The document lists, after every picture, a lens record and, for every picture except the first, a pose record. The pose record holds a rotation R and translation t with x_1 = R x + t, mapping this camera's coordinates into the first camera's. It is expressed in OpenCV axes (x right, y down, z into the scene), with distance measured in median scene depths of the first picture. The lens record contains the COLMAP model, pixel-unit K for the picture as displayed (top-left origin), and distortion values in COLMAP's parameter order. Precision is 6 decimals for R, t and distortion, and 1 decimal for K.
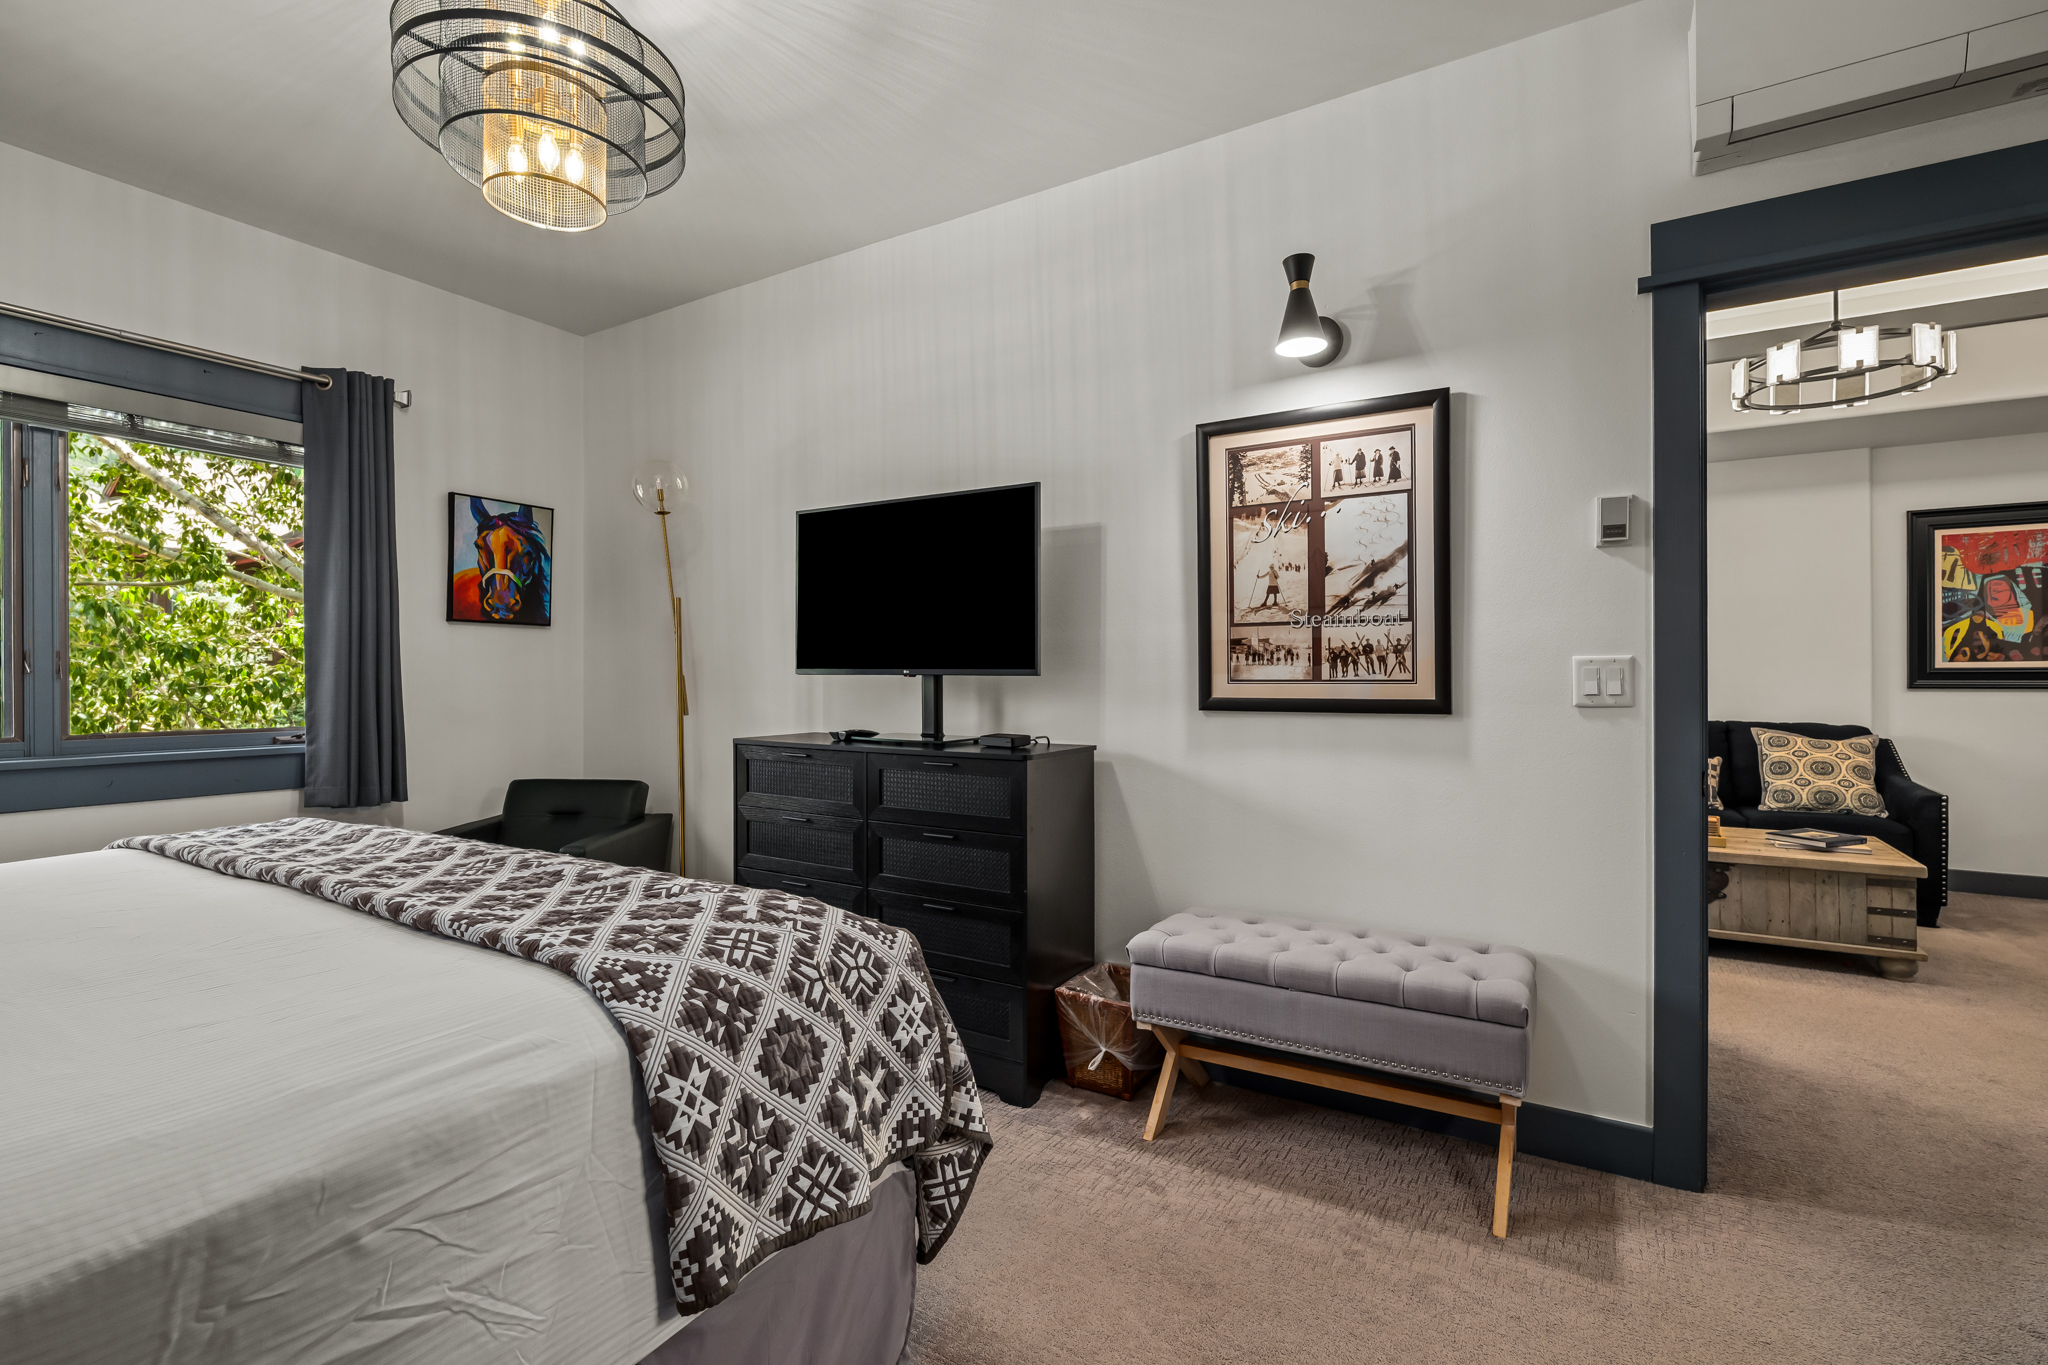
lens RADIAL K [[935.9, 0, 1019.6], [0, 935.9, 676.4], [0, 0, 1]] dist [-0.002281, -0.000138]
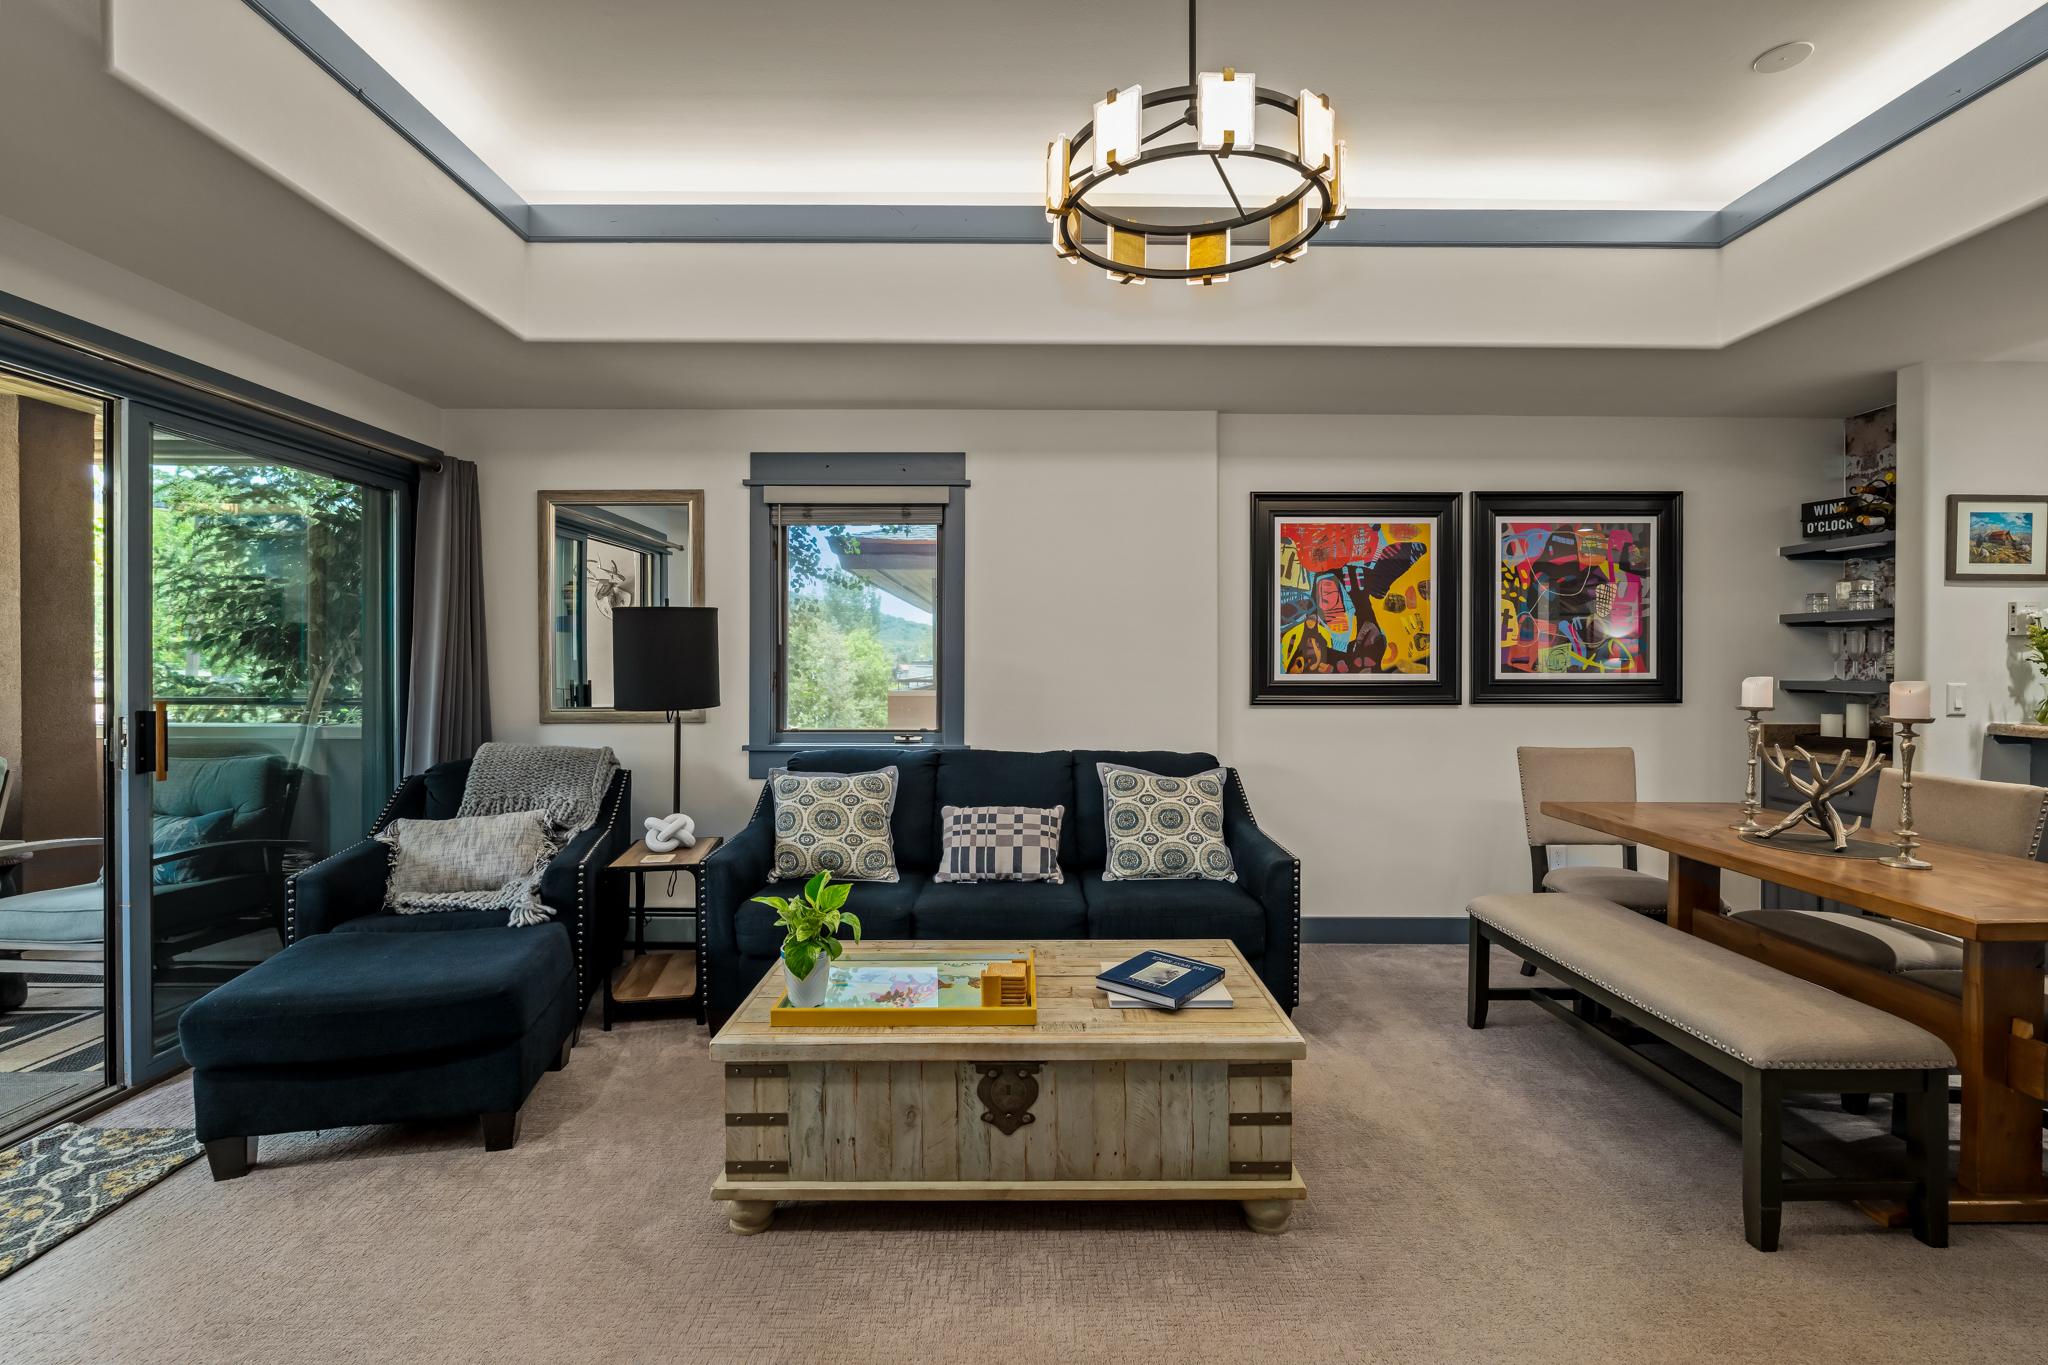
lens RADIAL K [[935.9, 0, 1016.8], [0, 935.9, 675.3], [0, 0, 1]] dist [-0.002281, -0.000138]
pose [[0.854126, -0.004108, 0.520049, 0.355520], [-0.002641, 0.999922, 0.012236, -0.024727], [-0.520059, -0.011824, 0.854049, 0.414725]]
